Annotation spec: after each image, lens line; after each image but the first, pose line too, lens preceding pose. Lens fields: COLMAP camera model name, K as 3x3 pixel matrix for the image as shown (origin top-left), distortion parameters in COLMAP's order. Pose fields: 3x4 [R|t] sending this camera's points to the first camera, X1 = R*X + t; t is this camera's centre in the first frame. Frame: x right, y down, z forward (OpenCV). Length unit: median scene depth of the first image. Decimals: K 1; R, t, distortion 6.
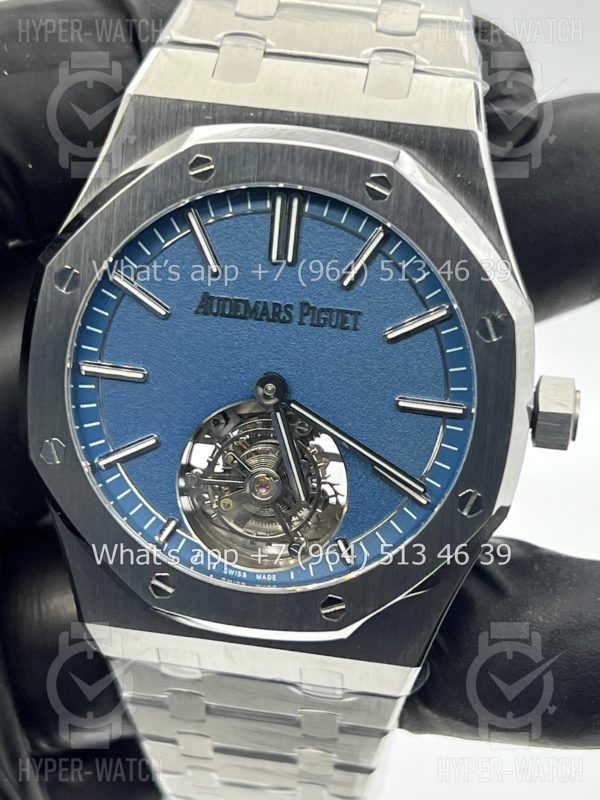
lens RADIAL K [[1923.0, 0, 301.7], [0, 1923.0, 401.4], [0, 0, 1]] dist [0.336335, -0.252286]
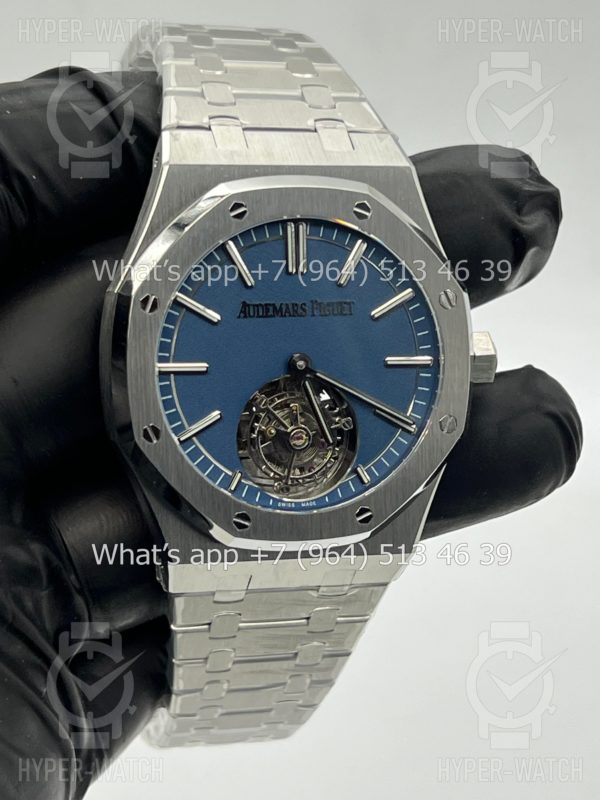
lens RADIAL K [[1923.0, 0, 301.7], [0, 1923.0, 401.4], [0, 0, 1]] dist [0.336335, -0.252286]
pose [[0.917739, -0.134495, 0.373720, -0.528251], [0.159338, 0.986559, -0.036240, 0.068820], [-0.363823, 0.092807, 0.926833, -0.271648]]
